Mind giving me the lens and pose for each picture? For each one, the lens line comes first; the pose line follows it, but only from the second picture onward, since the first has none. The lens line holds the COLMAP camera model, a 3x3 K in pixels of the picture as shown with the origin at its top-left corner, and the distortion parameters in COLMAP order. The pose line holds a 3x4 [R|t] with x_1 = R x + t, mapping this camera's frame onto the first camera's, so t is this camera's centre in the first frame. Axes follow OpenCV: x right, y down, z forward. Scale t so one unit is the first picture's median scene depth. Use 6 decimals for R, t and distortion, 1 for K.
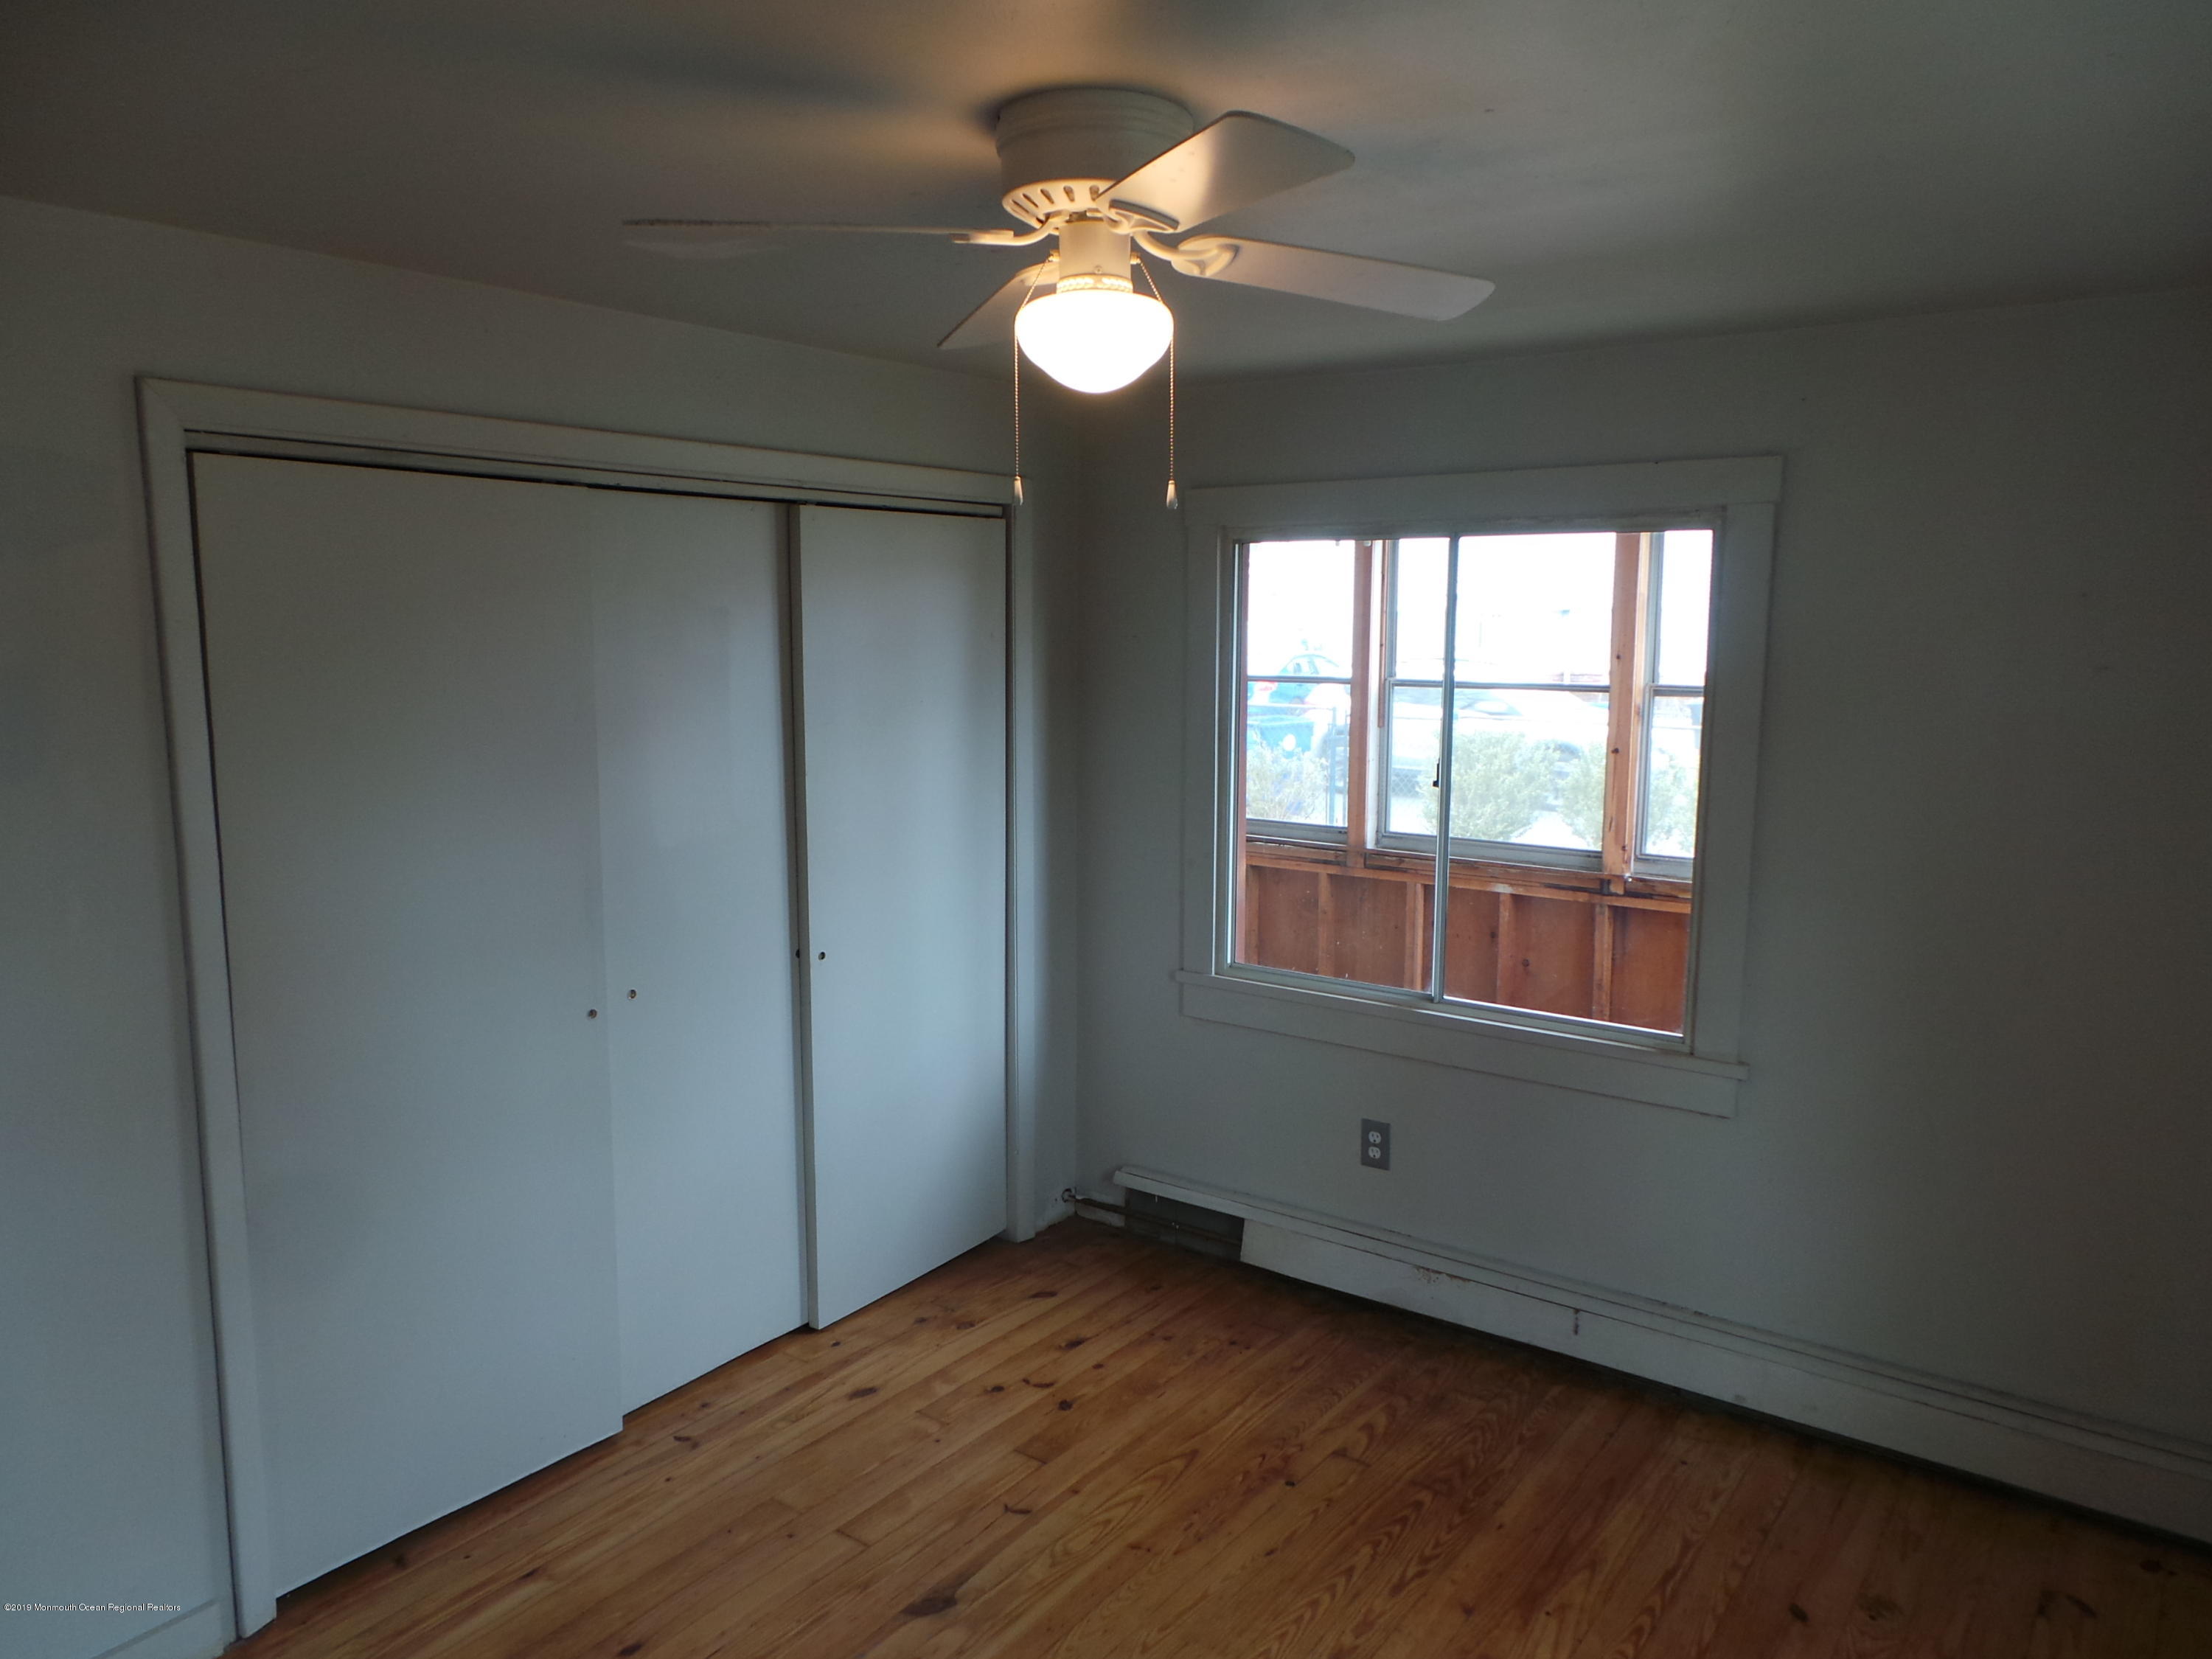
lens RADIAL K [[1521.0, 0, 1103.9], [0, 1521.0, 836.5], [0, 0, 1]] dist [0.012615, 0.000318]
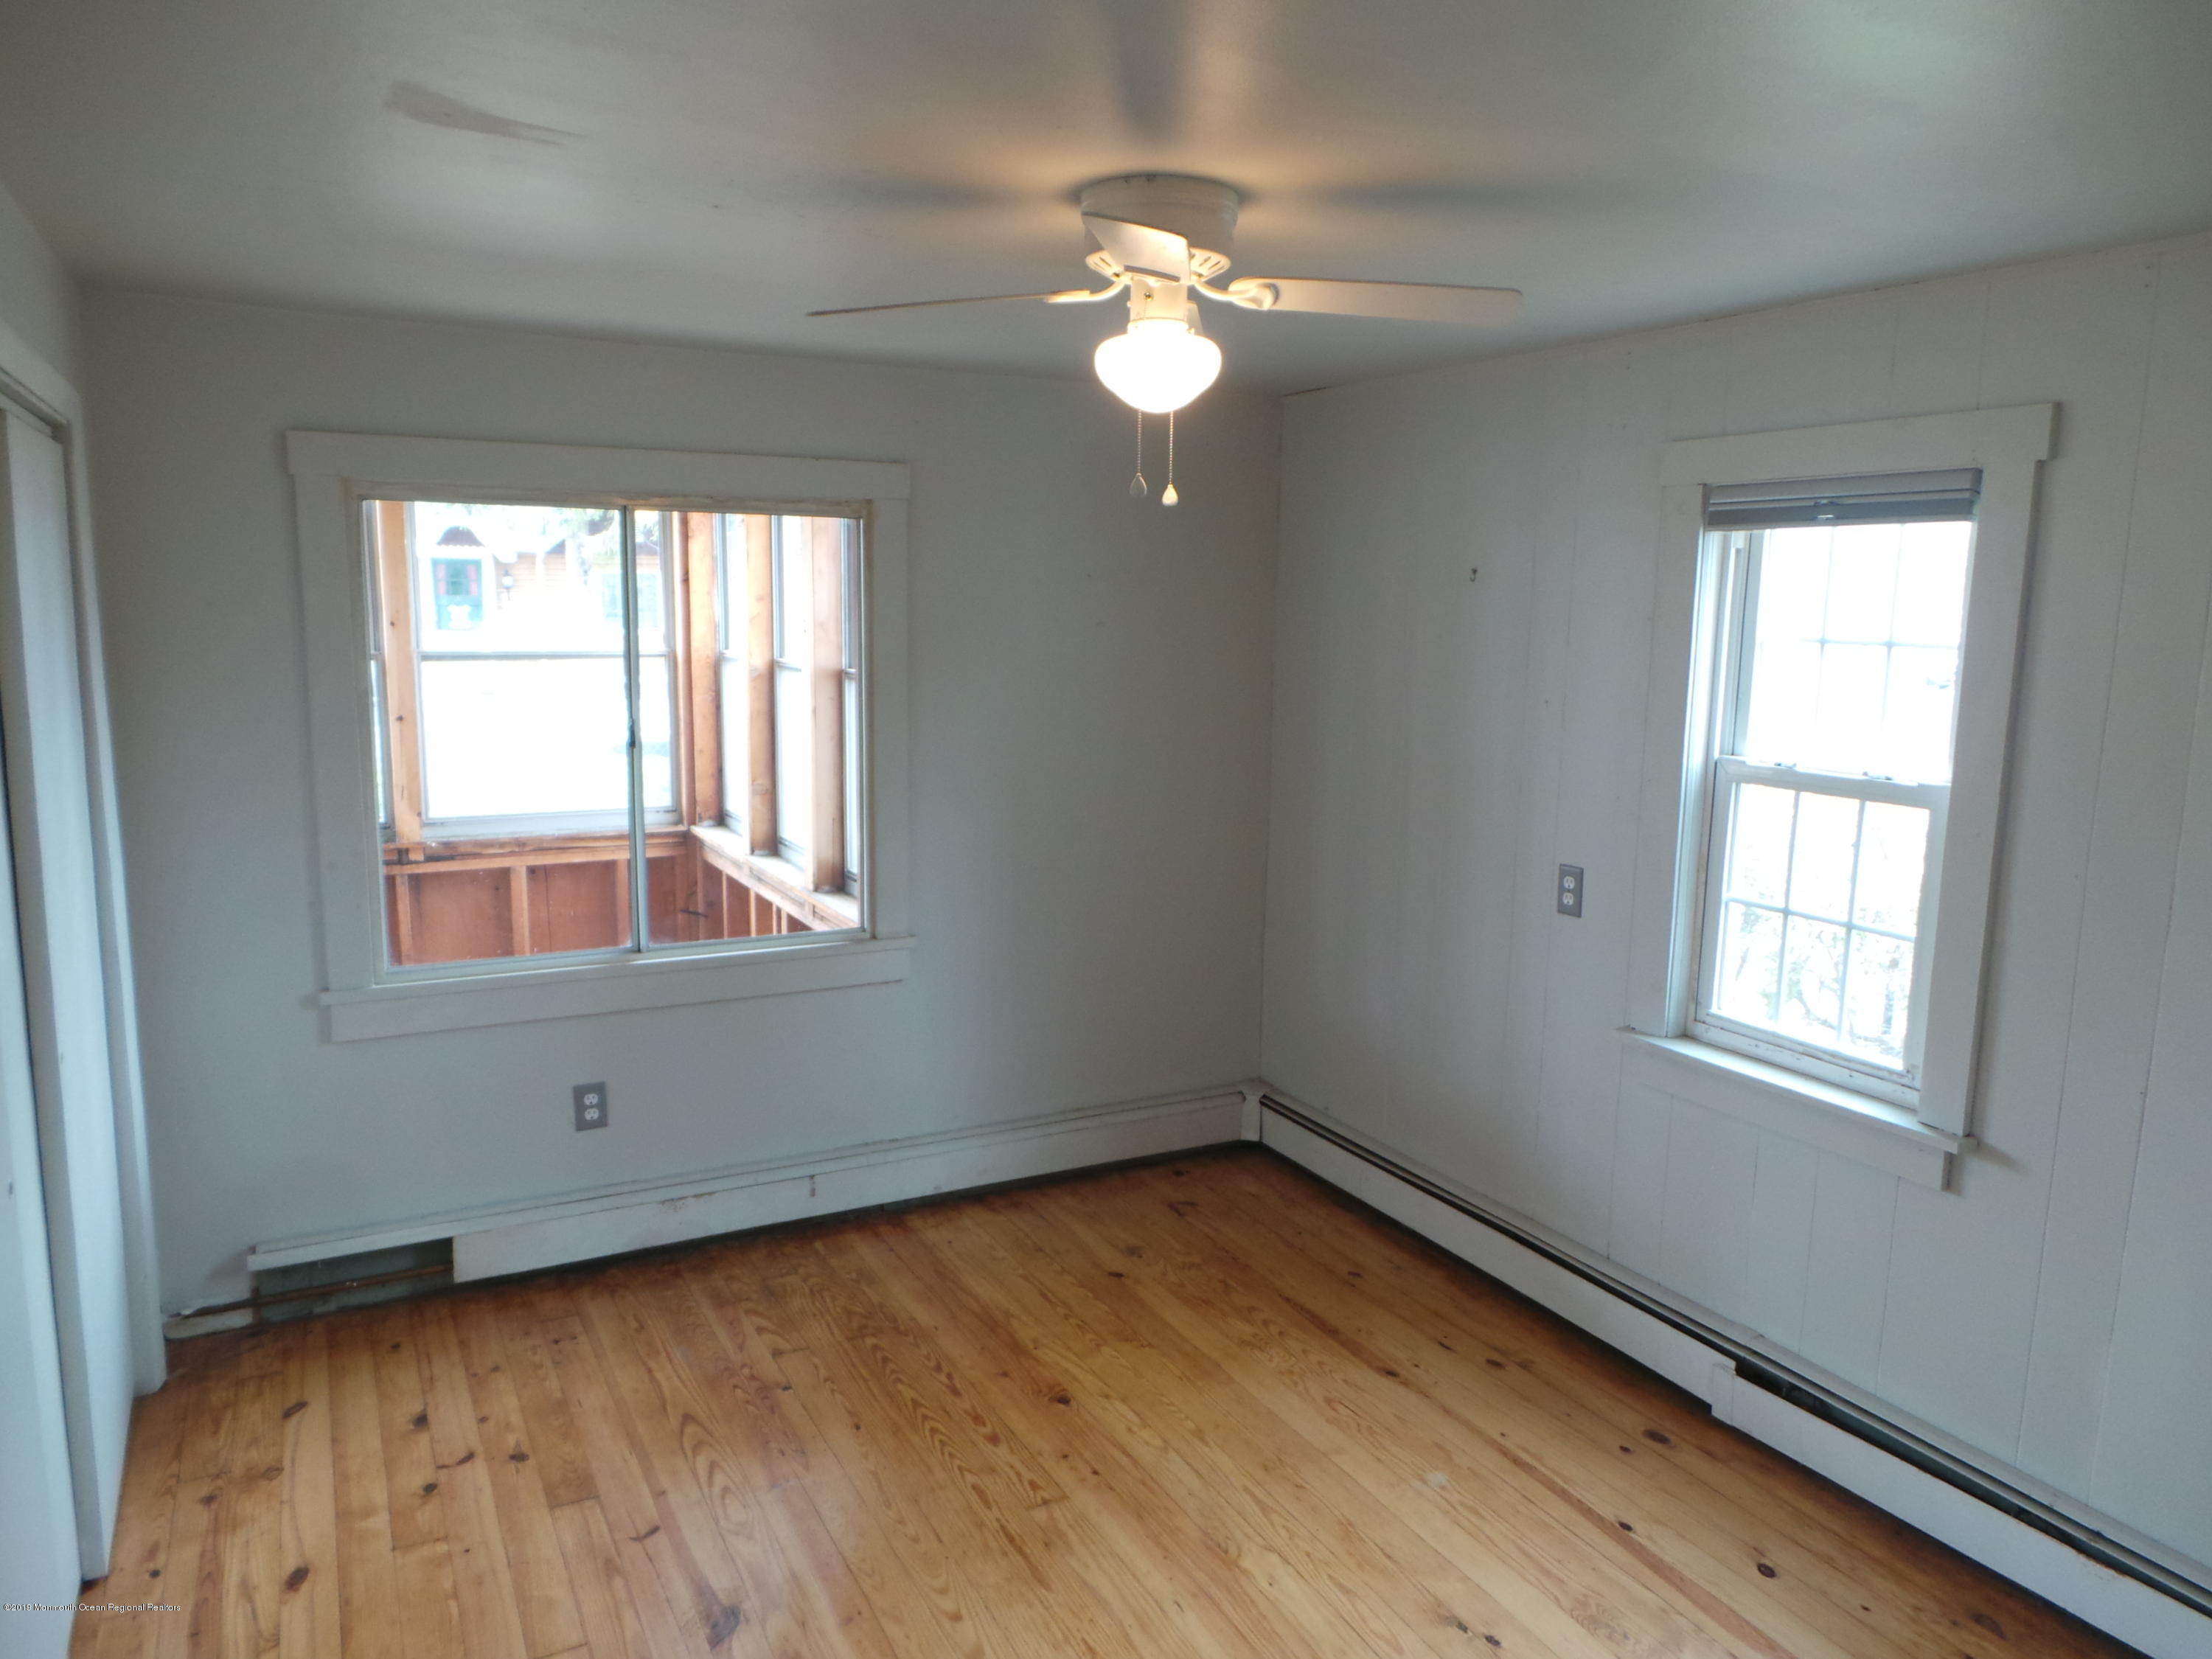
lens RADIAL K [[1521.0, 0, 1102.4], [0, 1521.0, 832.7], [0, 0, 1]] dist [0.012615, 0.000318]
pose [[0.442733, -0.134583, 0.886496, -0.589485], [0.117298, 0.988868, 0.091544, -0.033464], [-0.888948, 0.063455, 0.453591, 0.243700]]
